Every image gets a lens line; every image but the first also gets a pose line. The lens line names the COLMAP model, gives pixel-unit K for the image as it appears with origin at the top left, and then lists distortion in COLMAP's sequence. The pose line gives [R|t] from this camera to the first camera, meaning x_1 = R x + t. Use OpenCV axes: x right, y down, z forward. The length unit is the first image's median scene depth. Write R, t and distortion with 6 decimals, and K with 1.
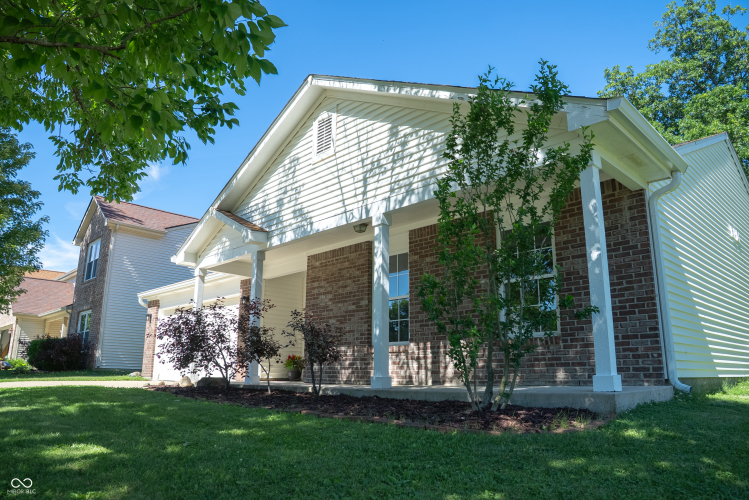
lens RADIAL K [[532.1, 0, 374.5], [0, 532.1, 250.0], [0, 0, 1]] dist [-0.162264, 0.148152]
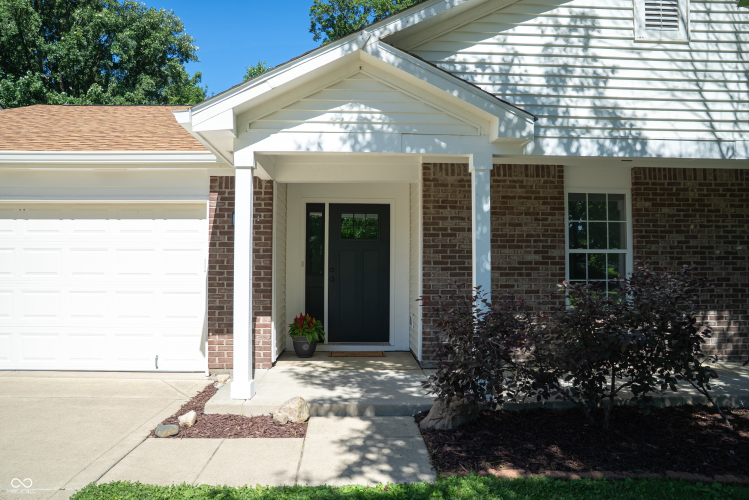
lens RADIAL K [[532.1, 0, 374.5], [0, 532.1, 250.0], [0, 0, 1]] dist [-0.162264, 0.148152]
pose [[0.657788, 0.026485, 0.752738, -0.751397], [-0.170461, 0.978687, 0.114524, 0.061011], [-0.733661, -0.203645, 0.648283, 0.774601]]
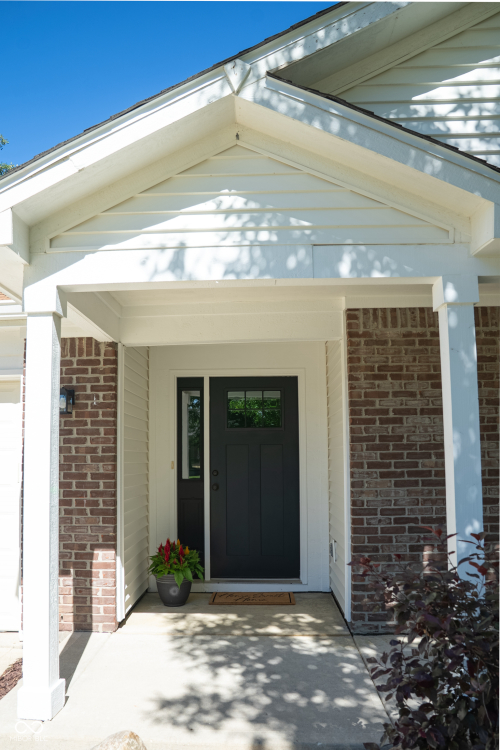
lens RADIAL K [[532.9, 0, 236.7], [0, 532.9, 411.1], [0, 0, 1]] dist [-0.162264, 0.148152]
pose [[0.724170, 0.040956, 0.688404, -0.544023], [-0.142943, 0.985470, 0.091741, 0.076154], [-0.674644, -0.164839, 0.719502, 0.942500]]
